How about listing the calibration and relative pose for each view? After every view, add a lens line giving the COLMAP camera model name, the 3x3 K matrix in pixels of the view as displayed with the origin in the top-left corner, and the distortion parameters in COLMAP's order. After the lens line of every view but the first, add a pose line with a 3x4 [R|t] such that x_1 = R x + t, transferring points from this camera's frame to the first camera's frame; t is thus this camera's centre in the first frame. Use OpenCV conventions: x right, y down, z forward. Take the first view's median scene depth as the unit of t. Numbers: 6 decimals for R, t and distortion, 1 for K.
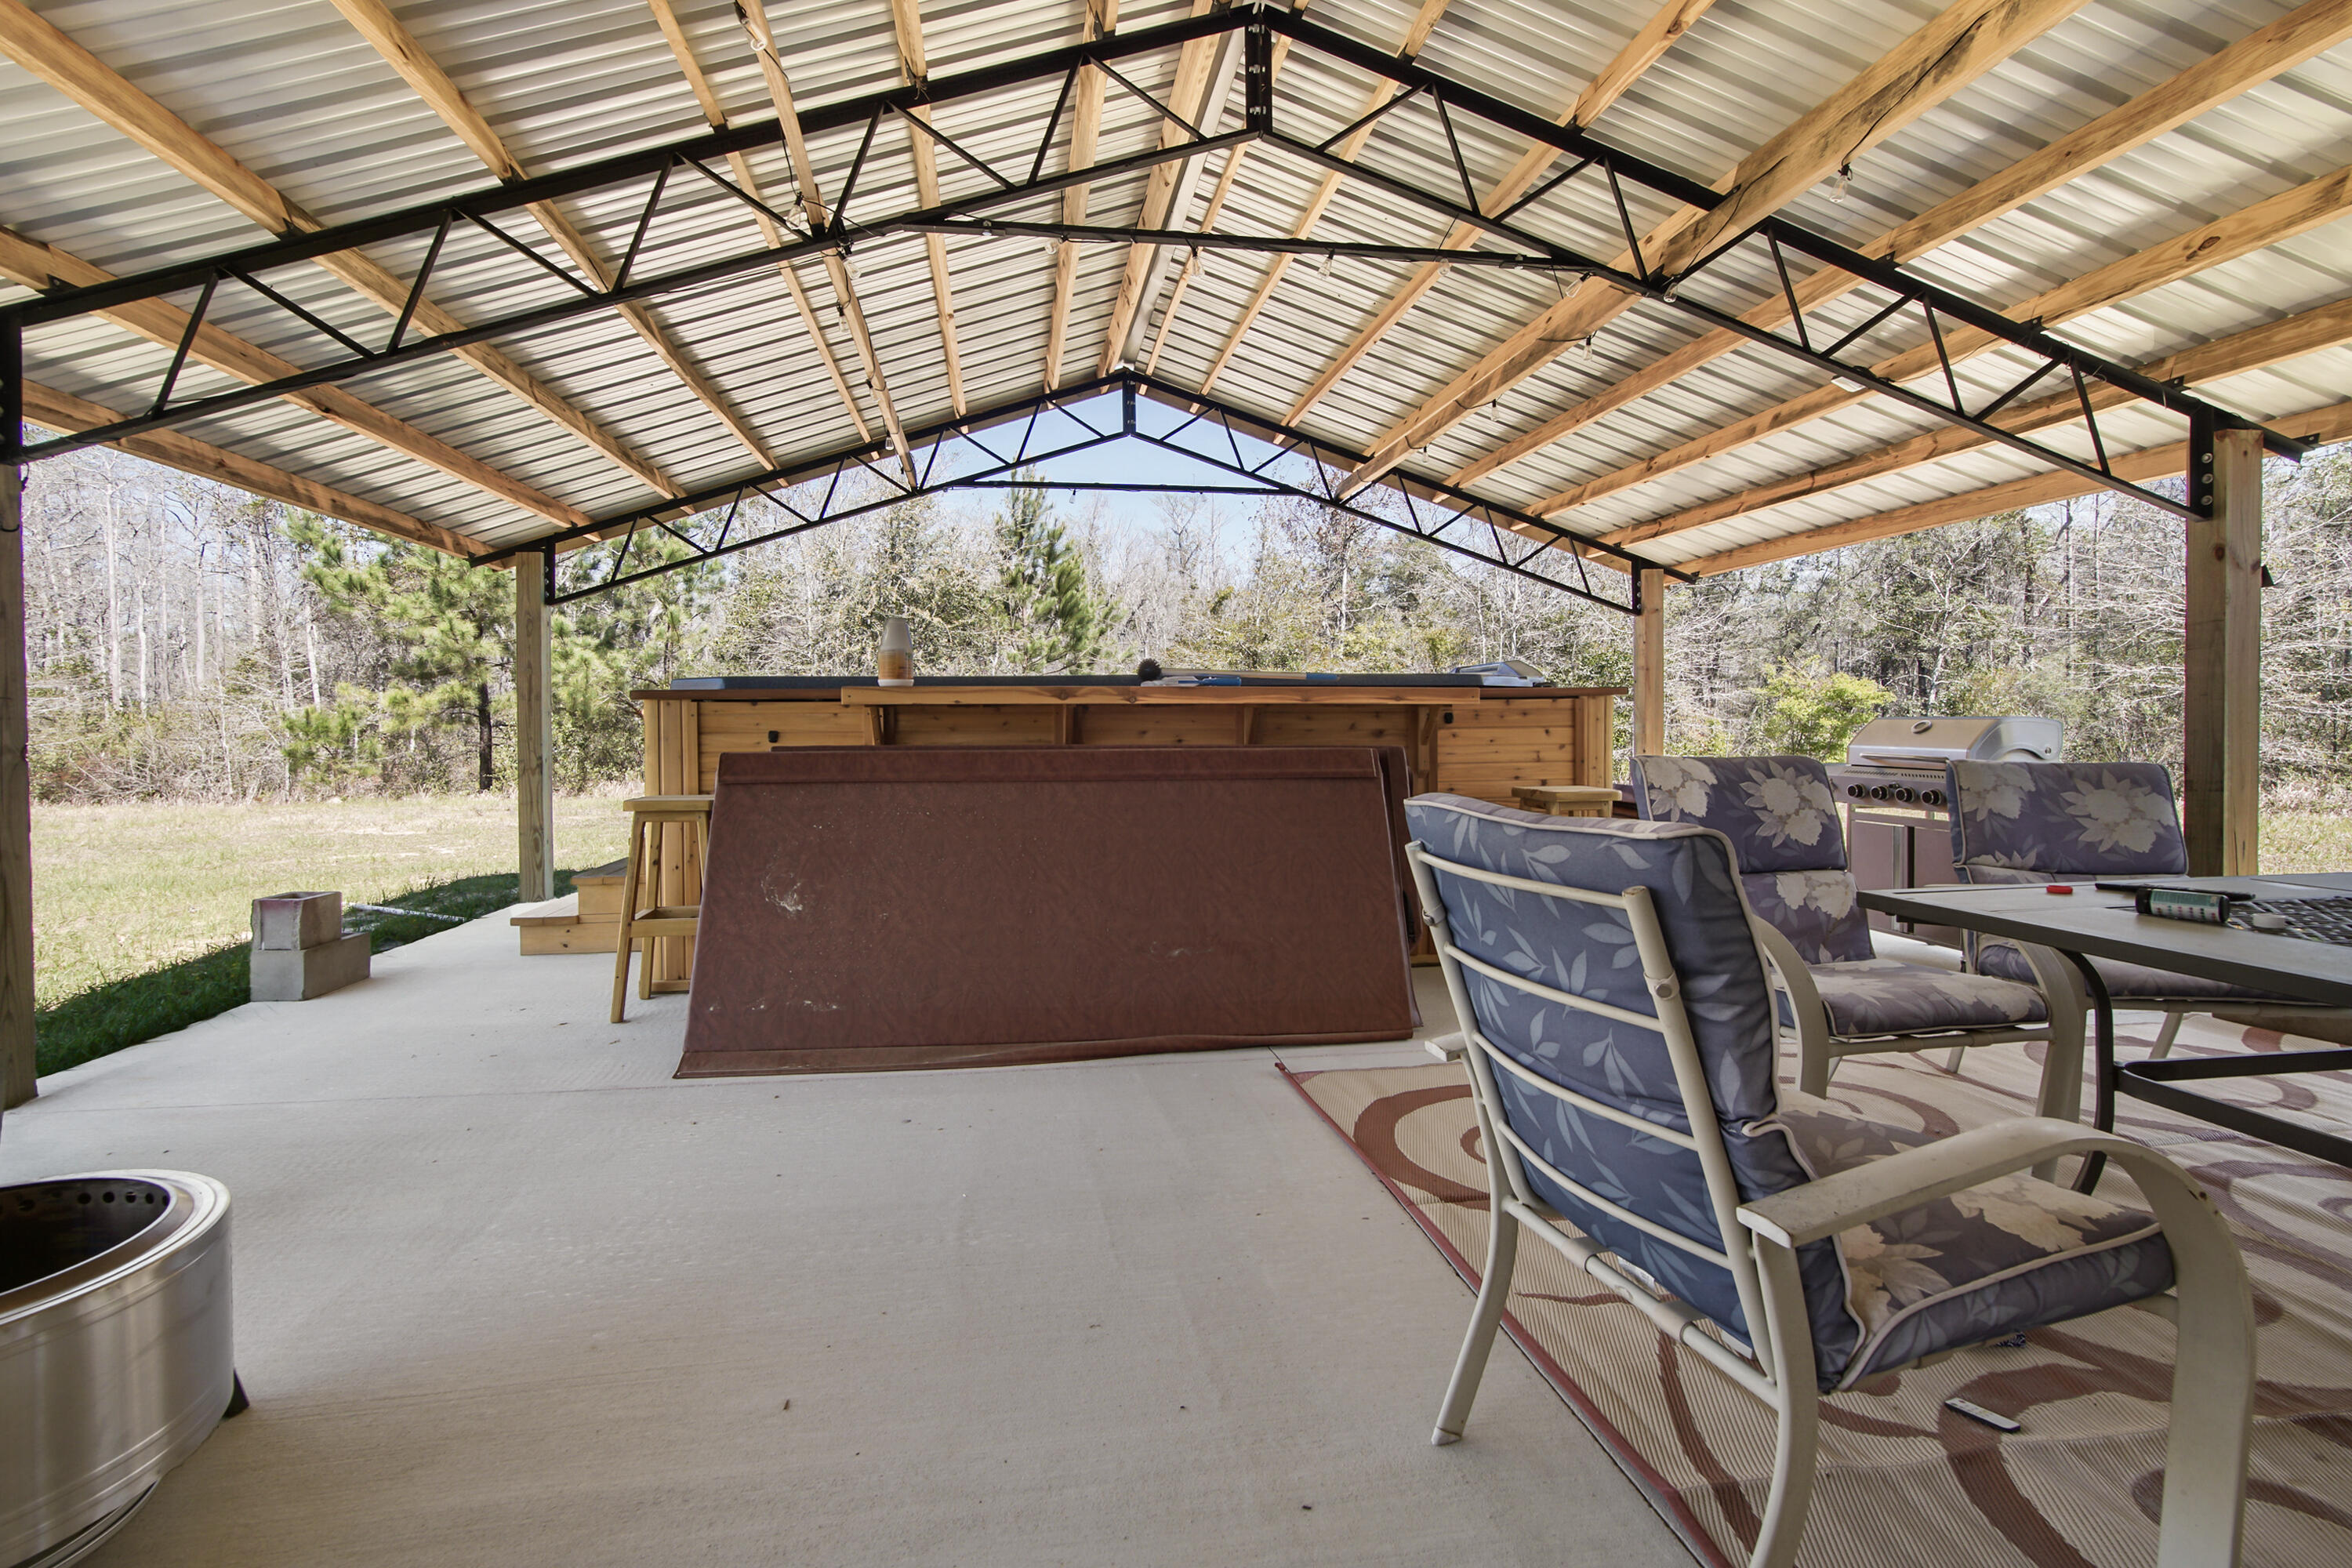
lens RADIAL K [[1126.9, 0, 1176.9], [0, 1126.9, 738.1], [0, 0, 1]] dist [-0.011470, 0.012832]
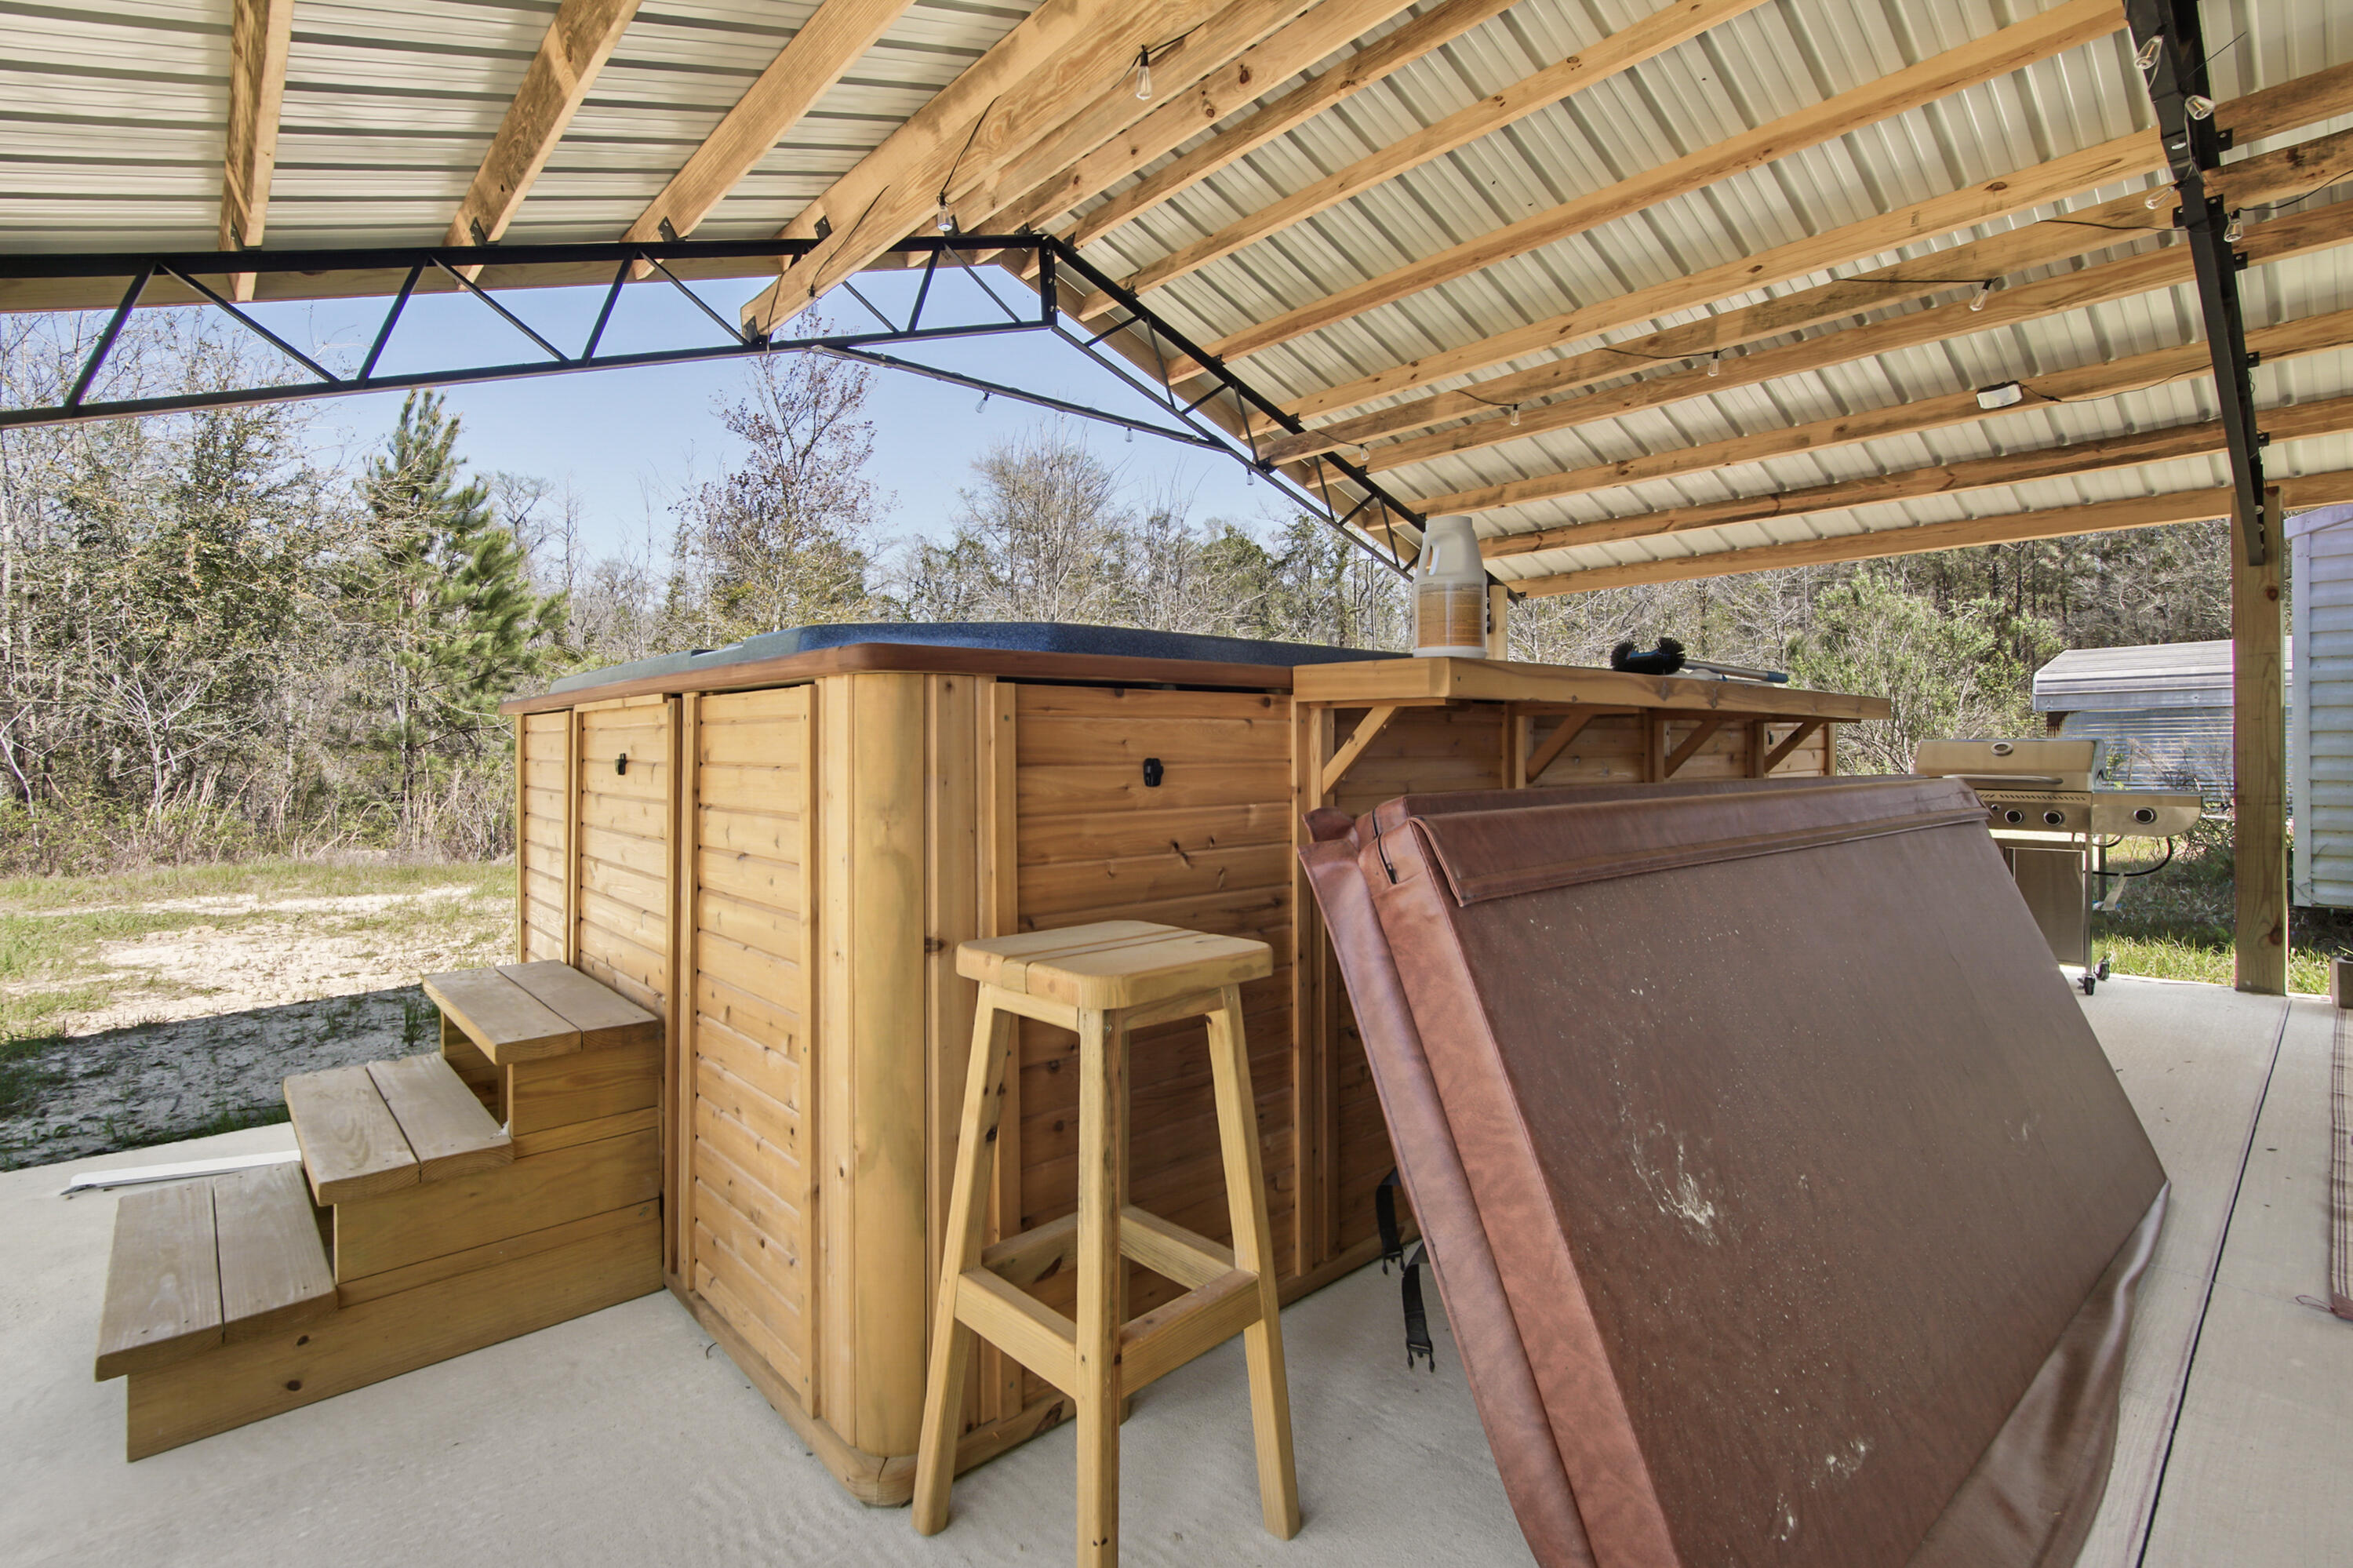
lens RADIAL K [[1083.4, 0, 1168.5], [0, 1083.4, 752.3], [0, 0, 1]] dist [-0.012259, 0.009636]
pose [[0.836093, -0.002934, 0.548579, -0.810596], [0.006683, 0.999966, -0.004838, -0.009909], [-0.548546, 0.007711, 0.836085, 0.944182]]
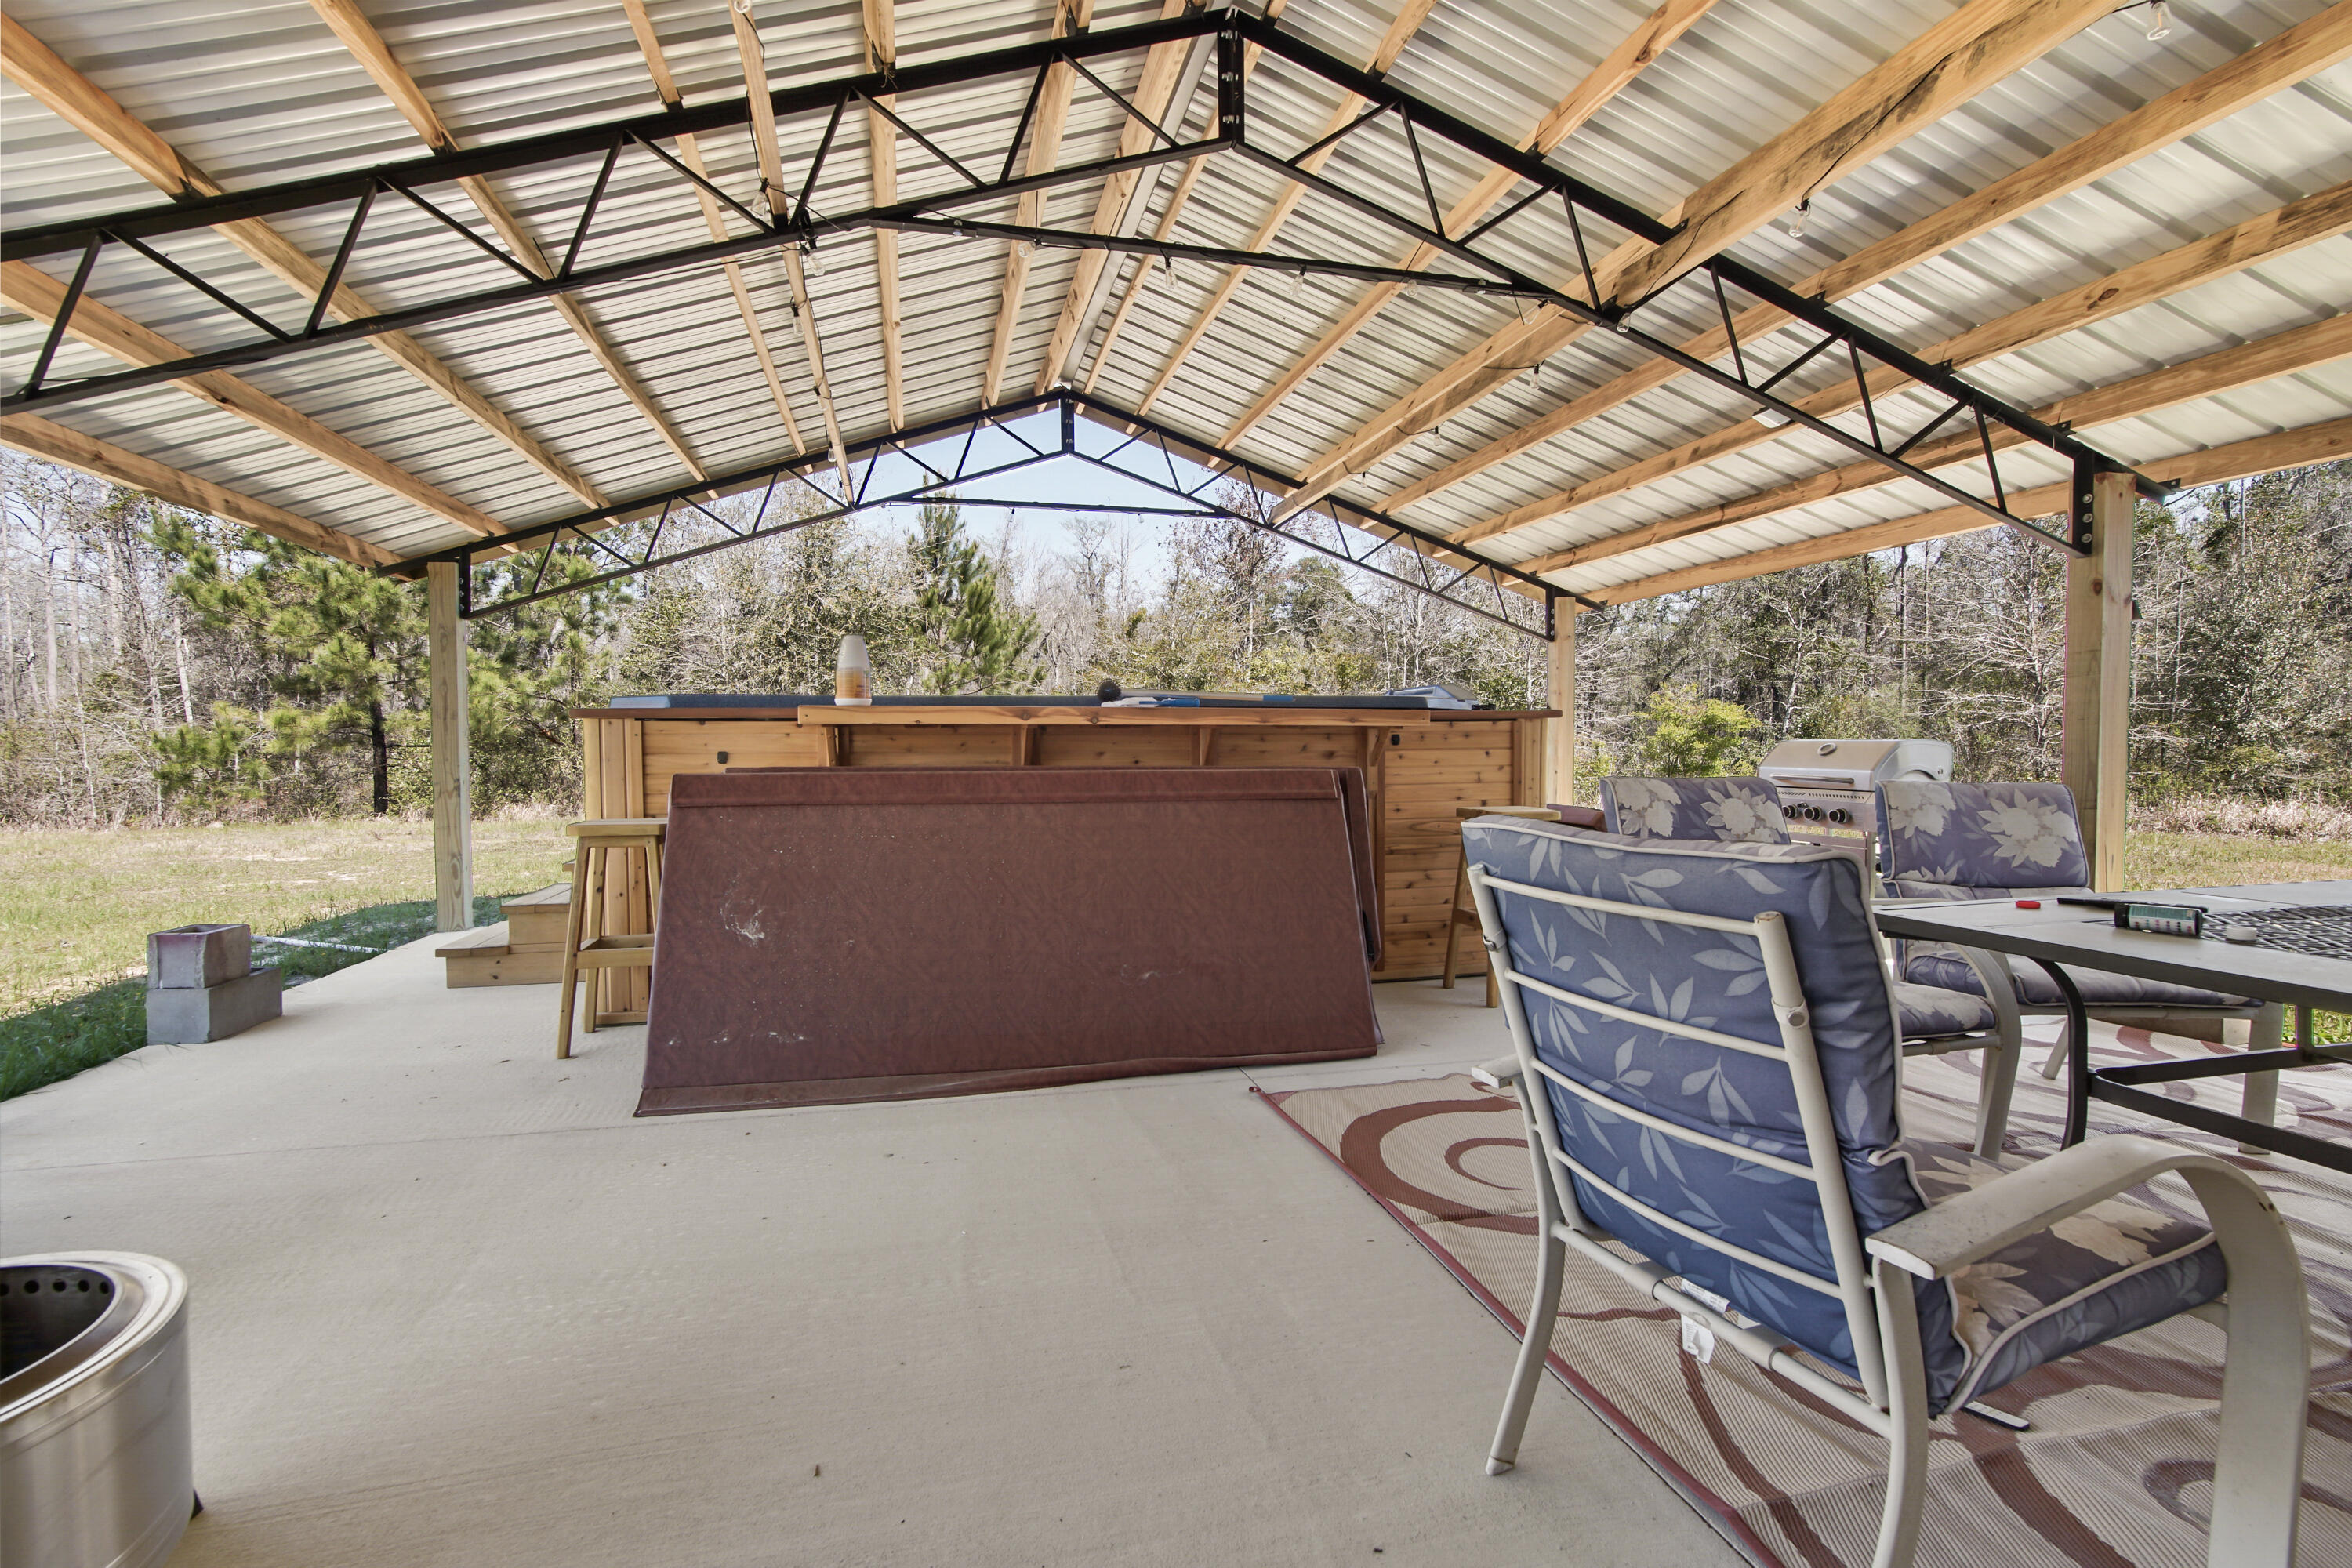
lens RADIAL K [[1103.6, 0, 1176.0], [0, 1103.6, 784.0], [0, 0, 1]] dist [-0.012525, 0.012026]
pose [[0.996507, -0.001322, 0.083505, -0.052015], [-0.000509, 0.999760, 0.021899, 0.000664], [-0.083514, -0.021865, 0.996267, 0.031237]]
